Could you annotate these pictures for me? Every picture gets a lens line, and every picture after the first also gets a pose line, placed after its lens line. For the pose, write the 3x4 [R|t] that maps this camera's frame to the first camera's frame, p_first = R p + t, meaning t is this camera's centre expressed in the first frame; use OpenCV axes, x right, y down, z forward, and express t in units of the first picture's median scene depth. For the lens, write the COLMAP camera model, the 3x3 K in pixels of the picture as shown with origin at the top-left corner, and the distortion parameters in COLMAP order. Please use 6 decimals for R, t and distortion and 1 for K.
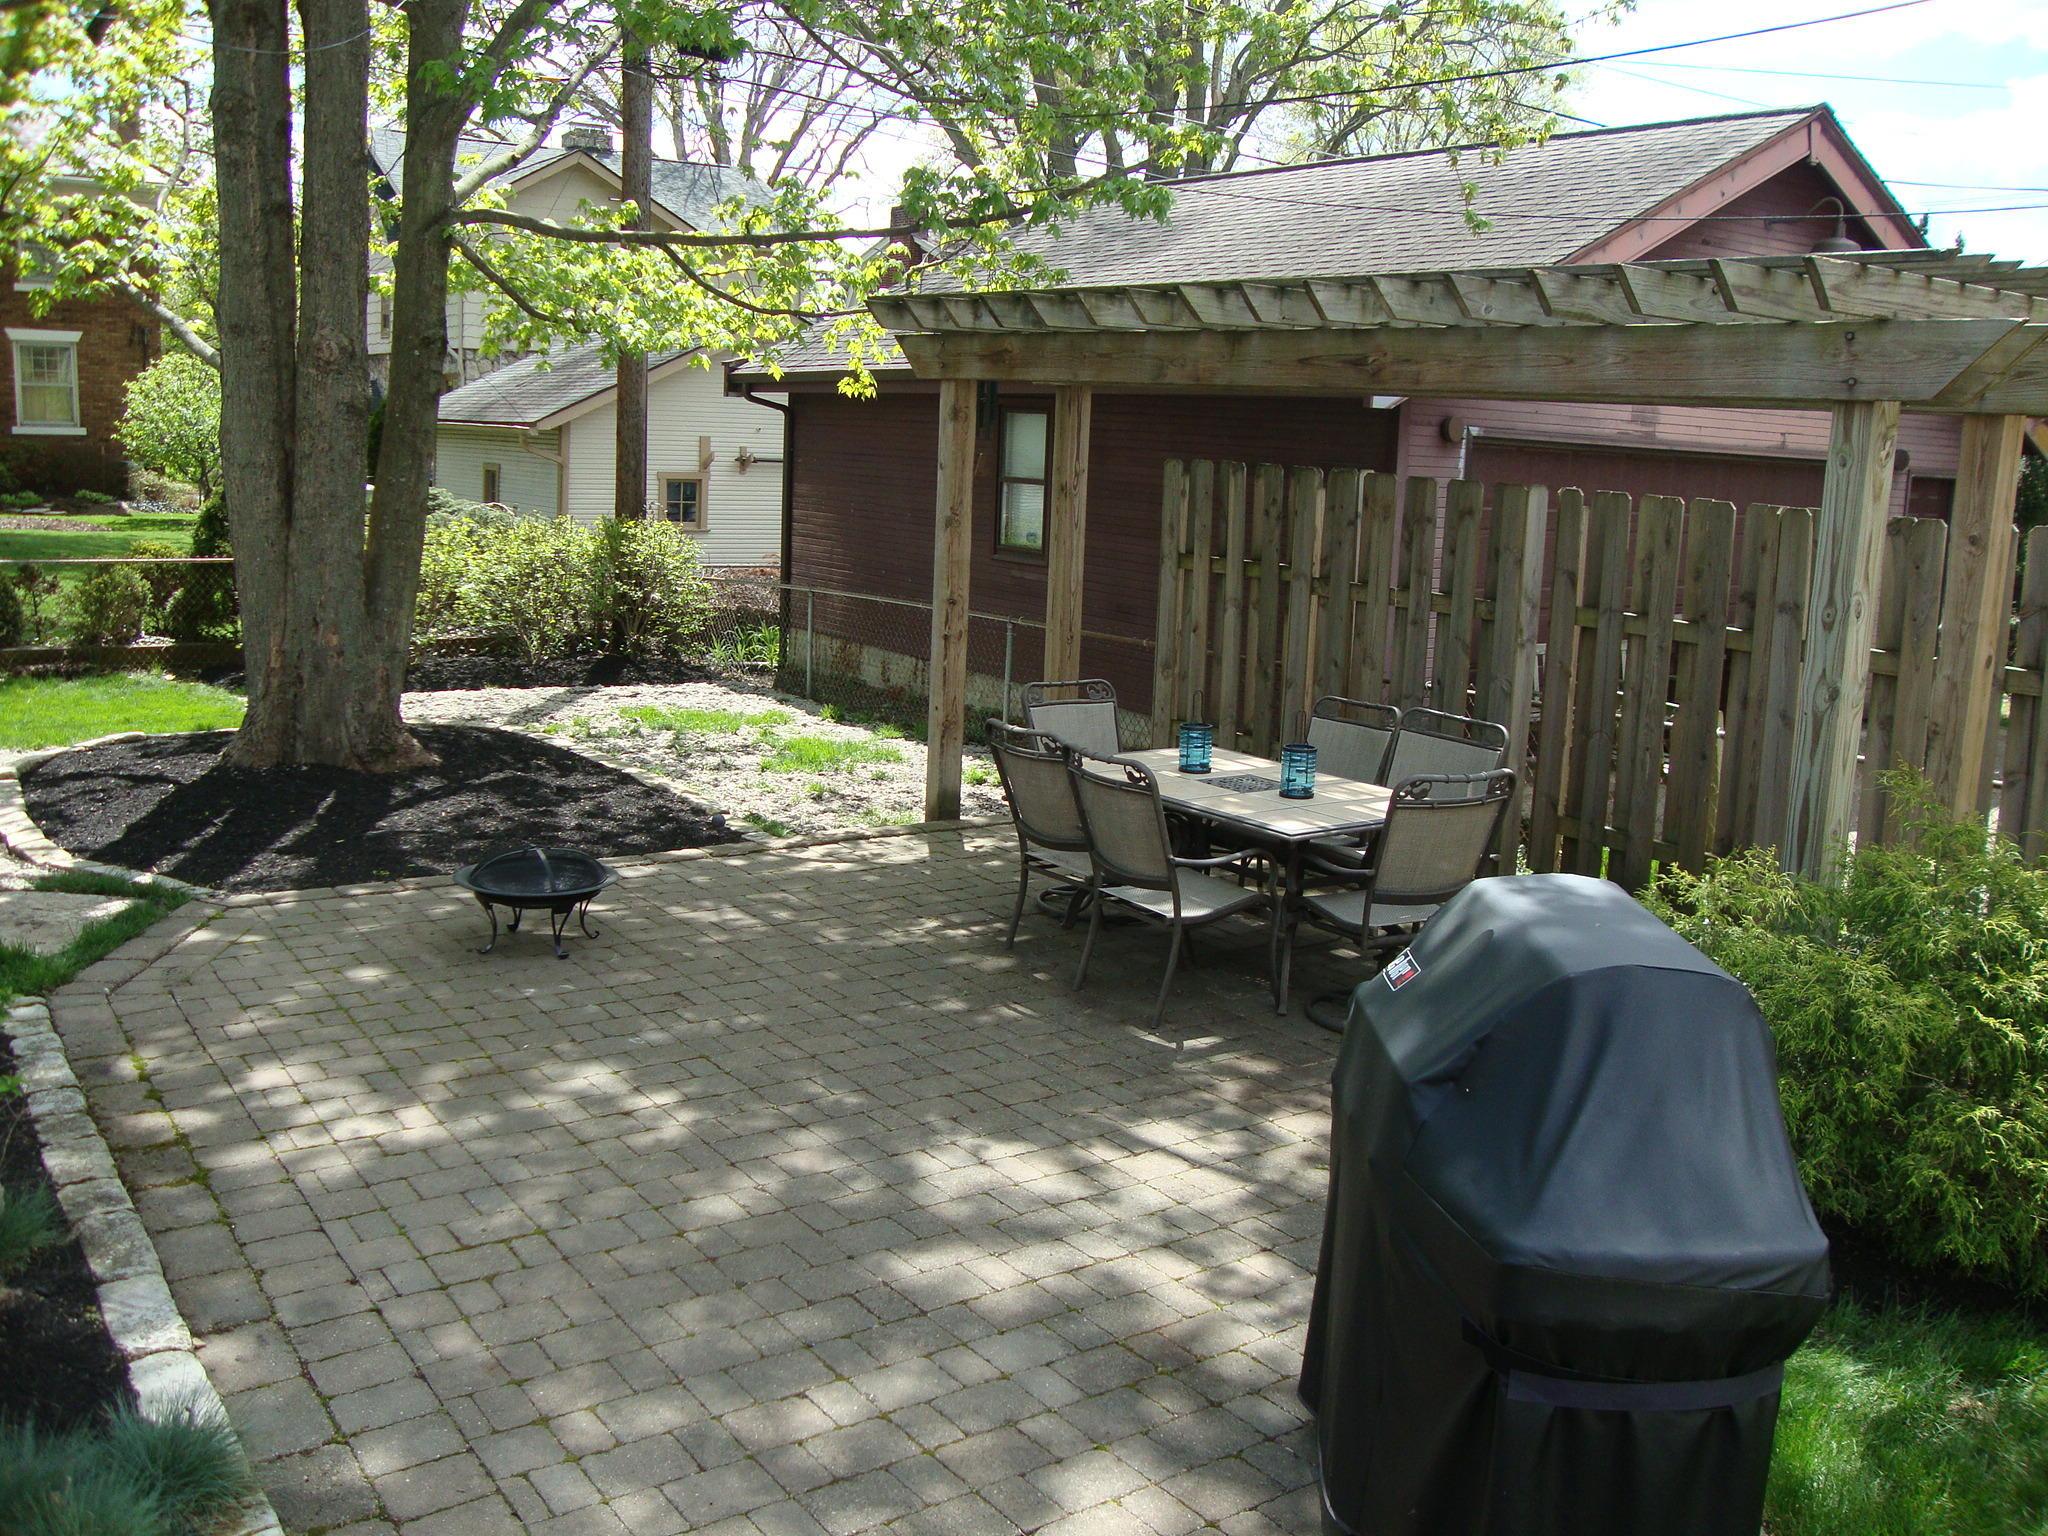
lens RADIAL K [[1820.8, 0, 1024.0], [0, 1820.8, 768.0], [0, 0, 1]] dist [-0.204465, 0.211670]
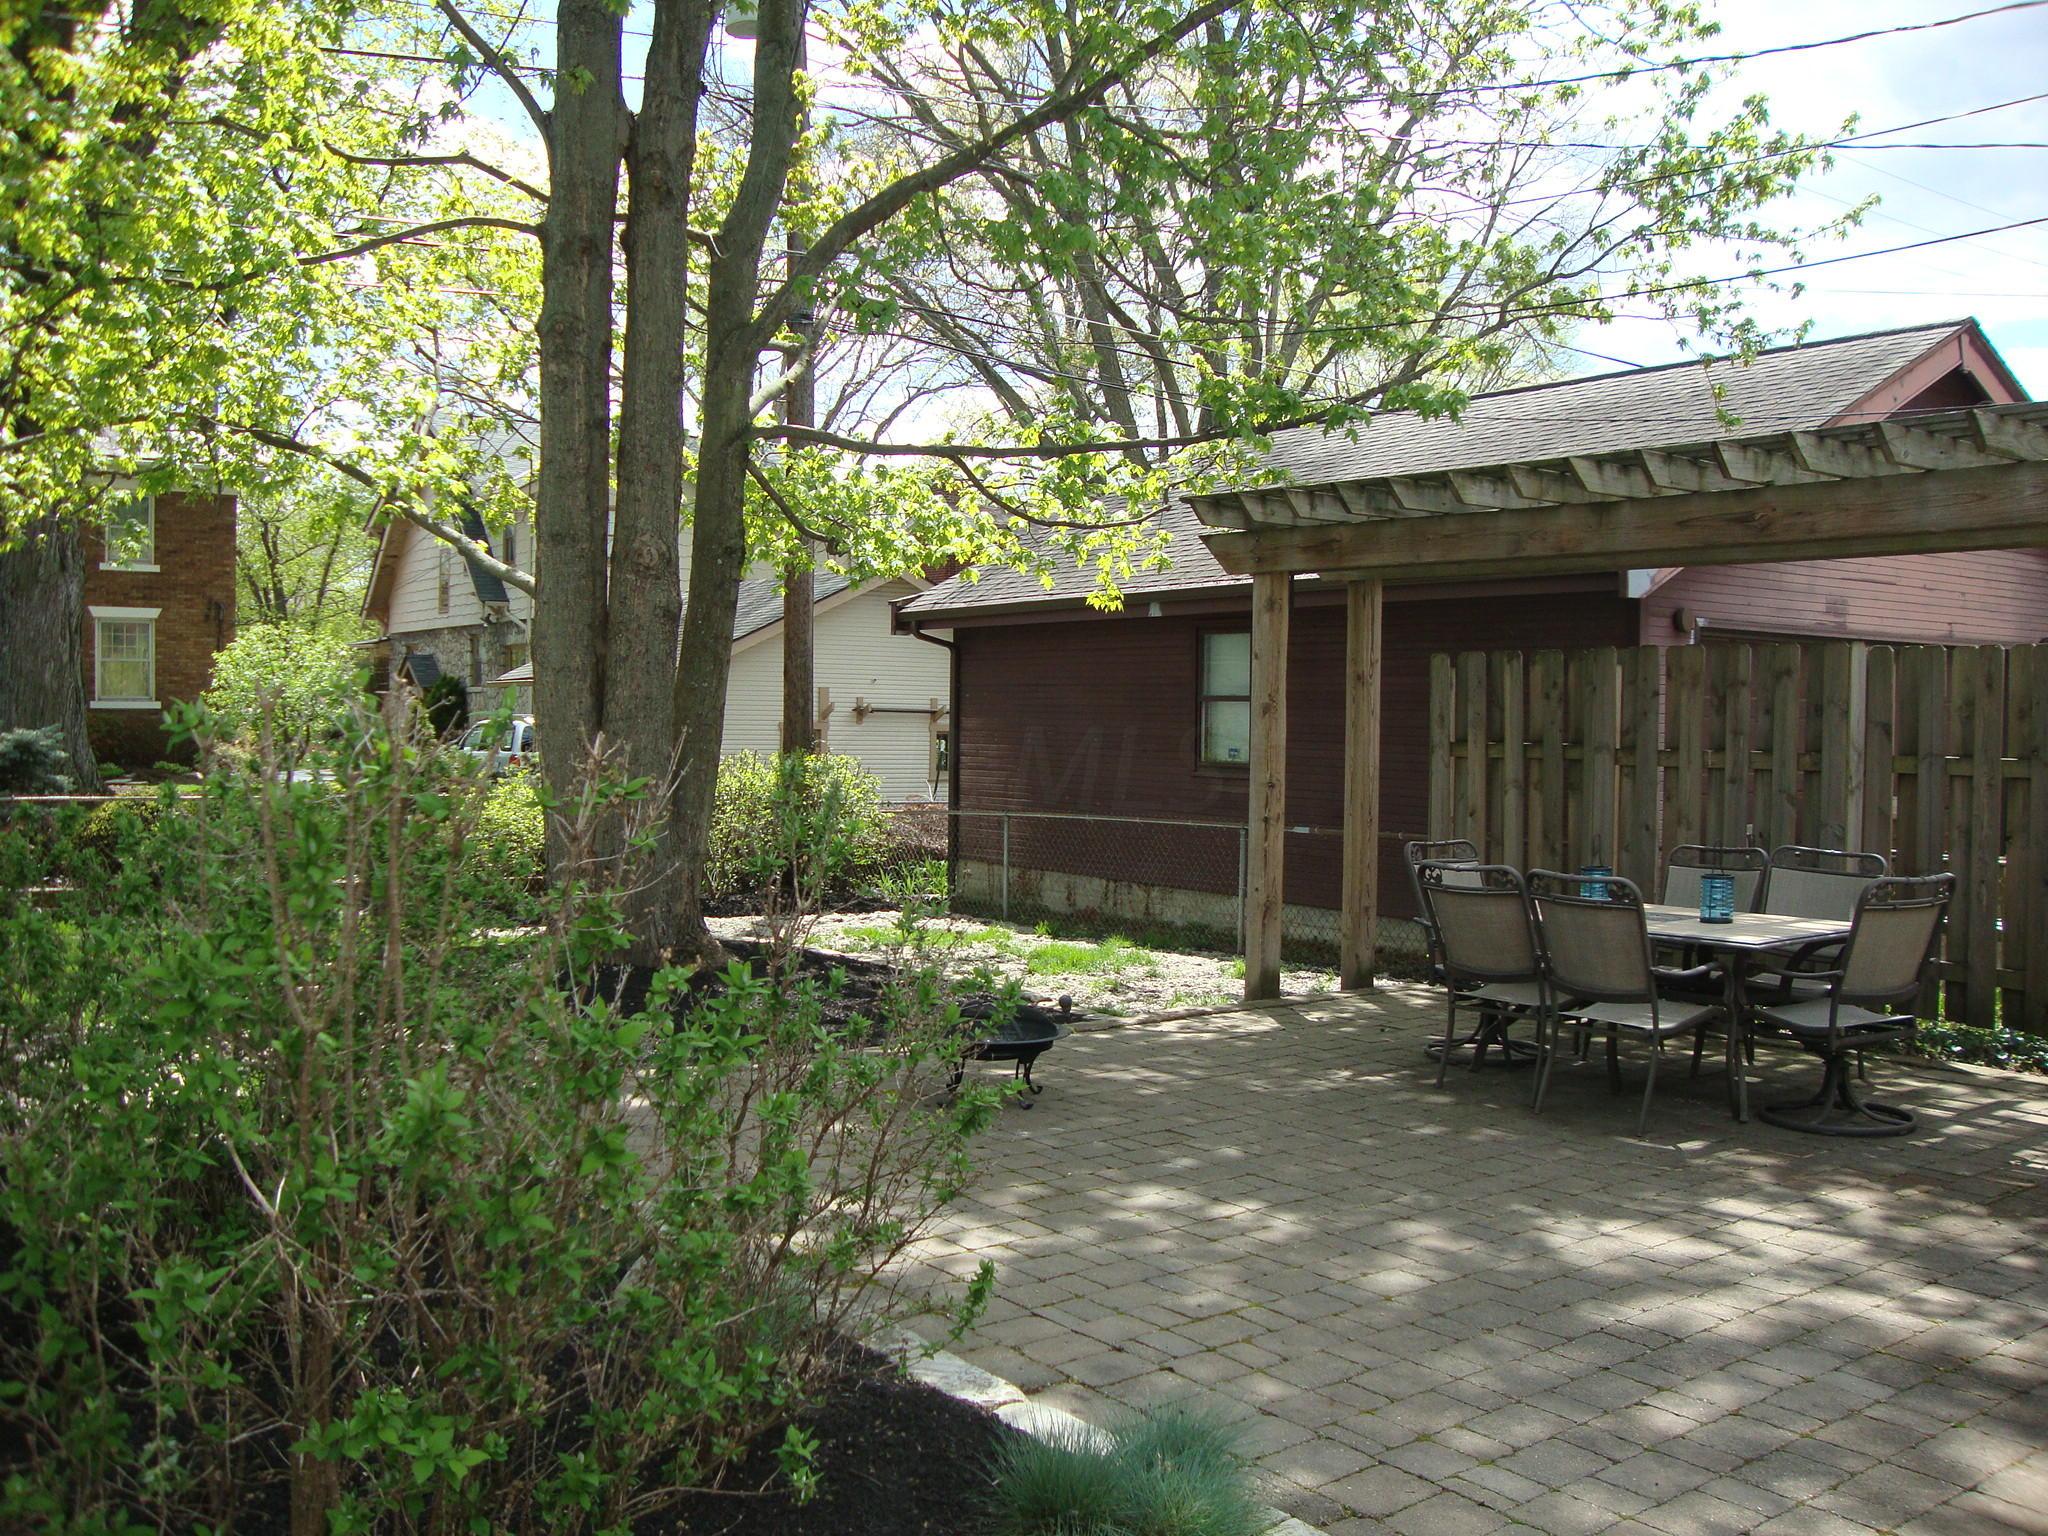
lens RADIAL K [[1820.8, 0, 1024.0], [0, 1820.8, 768.0], [0, 0, 1]] dist [-0.204465, 0.211670]
pose [[0.999443, -0.029488, 0.015626, -0.226519], [0.031538, 0.987673, -0.153321, 0.061305], [-0.010912, 0.153729, 0.988053, -0.027513]]
